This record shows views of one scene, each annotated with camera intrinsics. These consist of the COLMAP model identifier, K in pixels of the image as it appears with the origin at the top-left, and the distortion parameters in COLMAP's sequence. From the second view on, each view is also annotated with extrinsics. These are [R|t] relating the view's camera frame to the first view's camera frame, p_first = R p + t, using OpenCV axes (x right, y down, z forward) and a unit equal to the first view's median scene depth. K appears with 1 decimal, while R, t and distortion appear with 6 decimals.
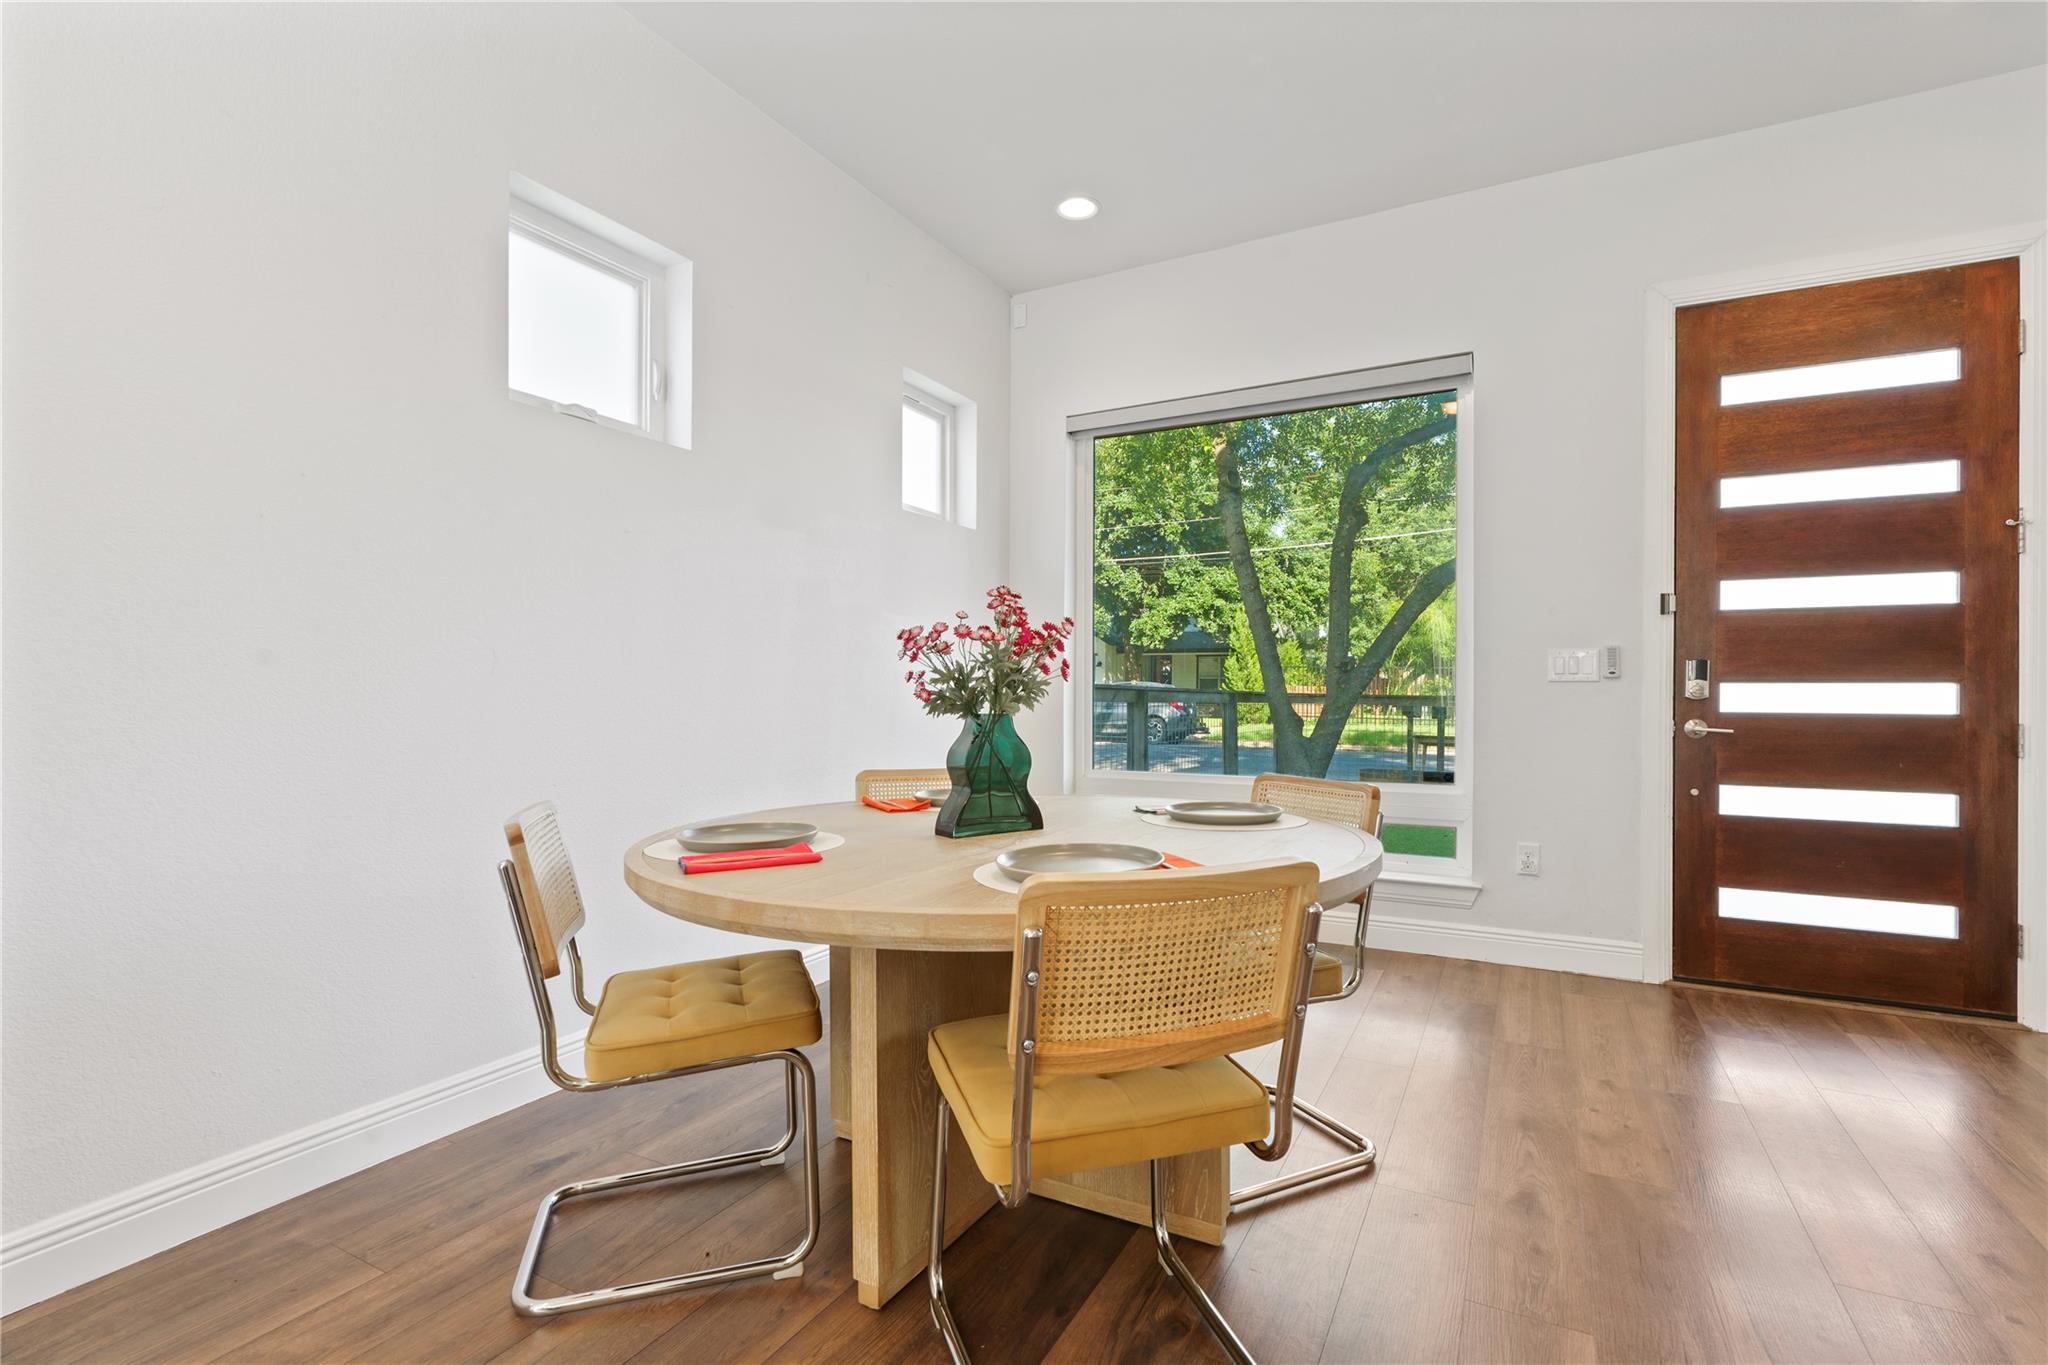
lens RADIAL K [[948.8, 0, 1023.7], [0, 948.8, 685.6], [0, 0, 1]] dist [-0.000329, 0.000797]
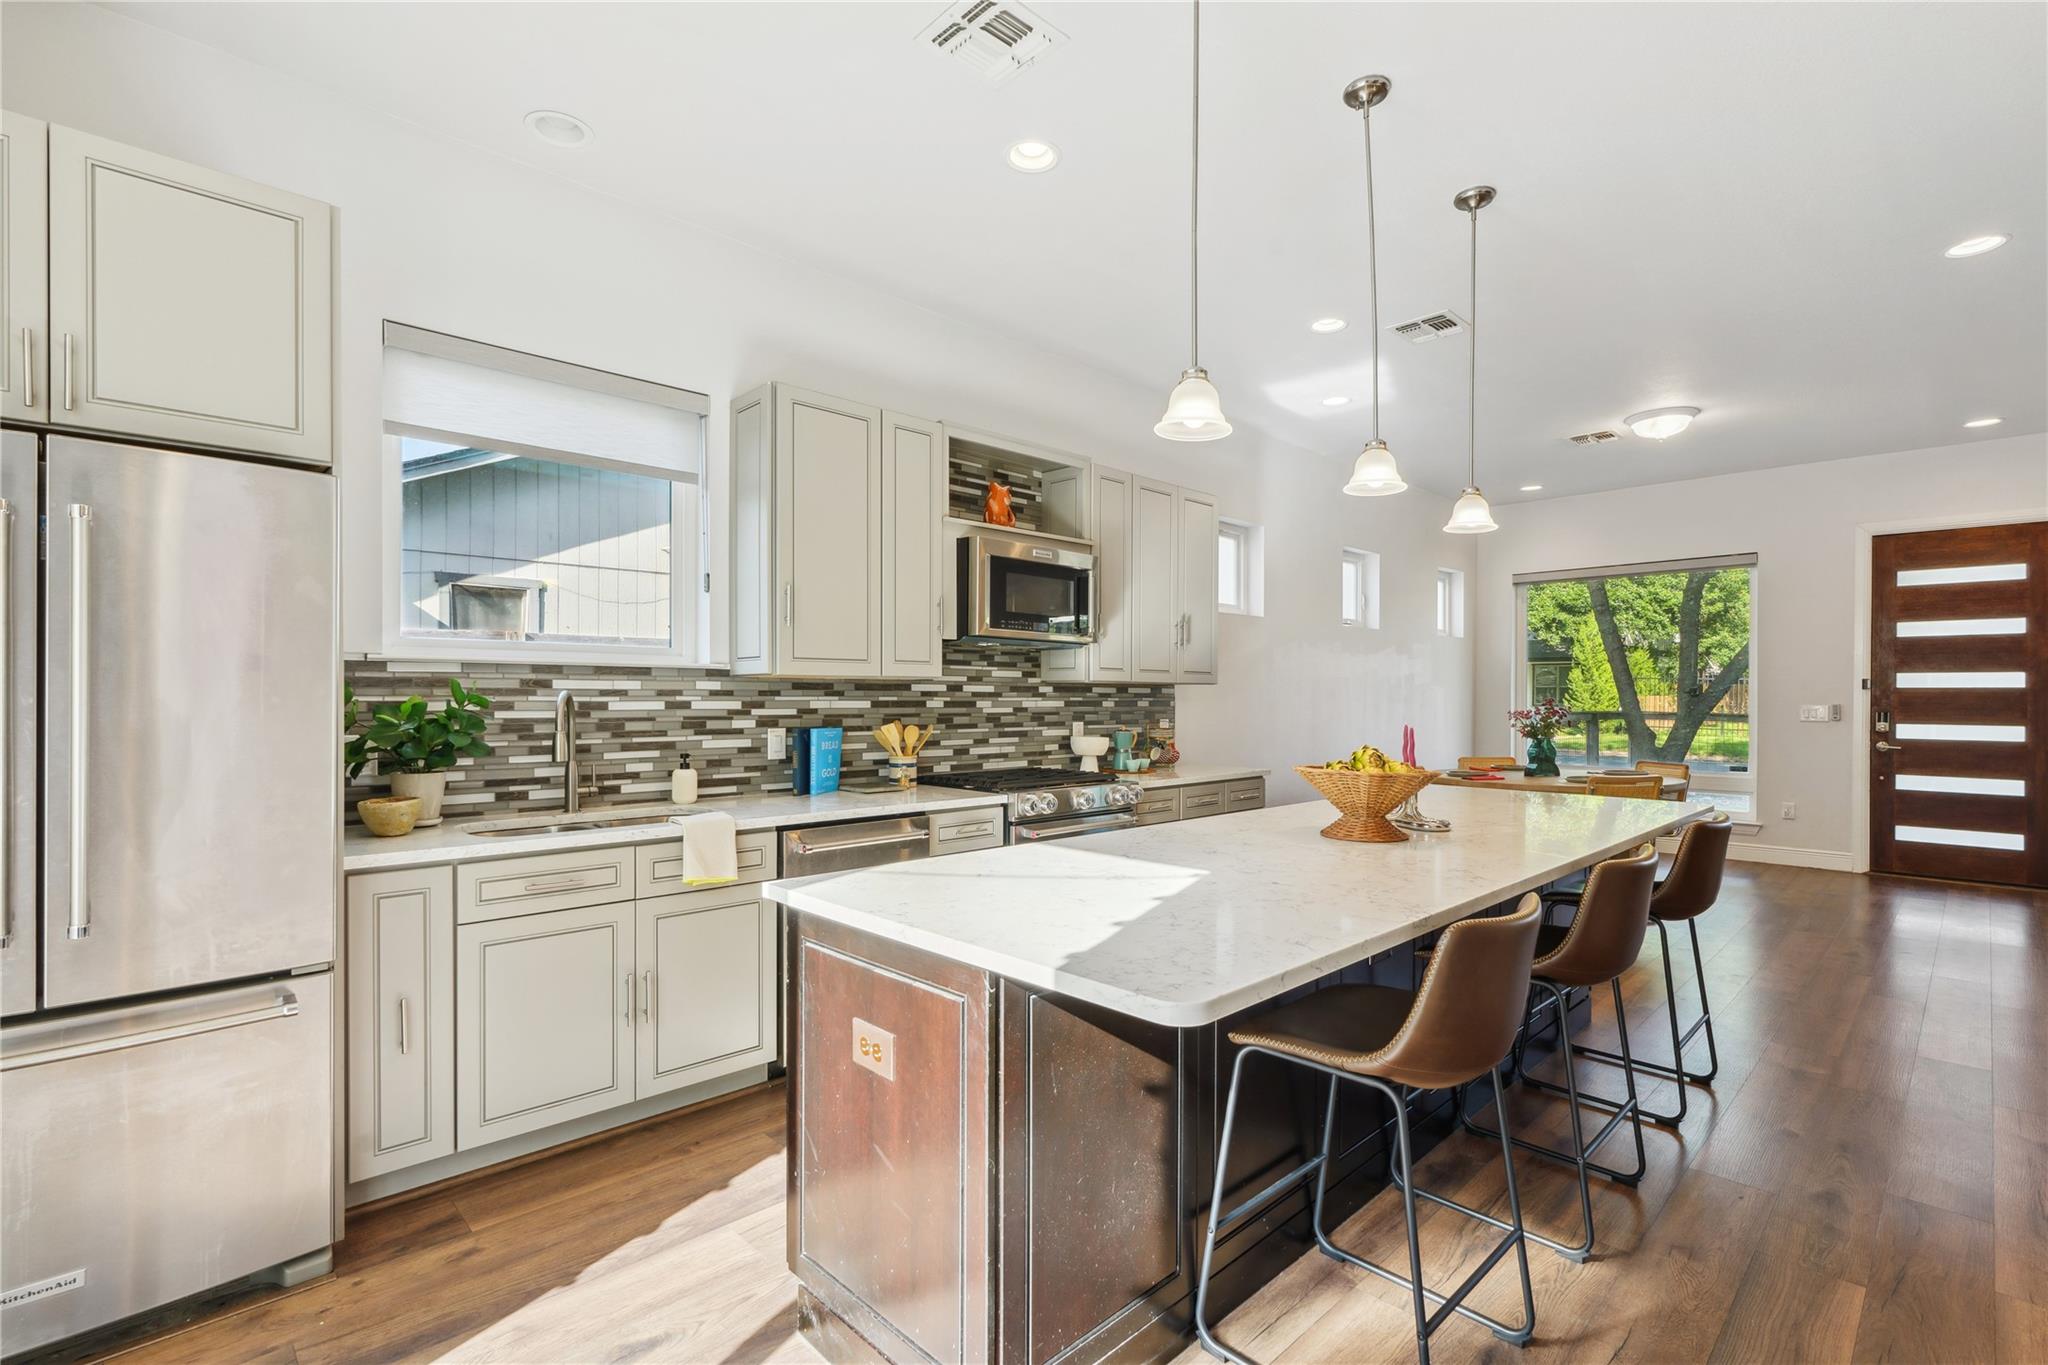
lens RADIAL K [[948.8, 0, 1025.0], [0, 948.8, 691.4], [0, 0, 1]] dist [-0.000329, 0.000797]
pose [[0.955652, 0.000745, -0.294497, -0.426409], [0.000403, 0.999993, 0.003839, -0.077673], [0.294498, -0.003787, 0.955645, -1.422812]]
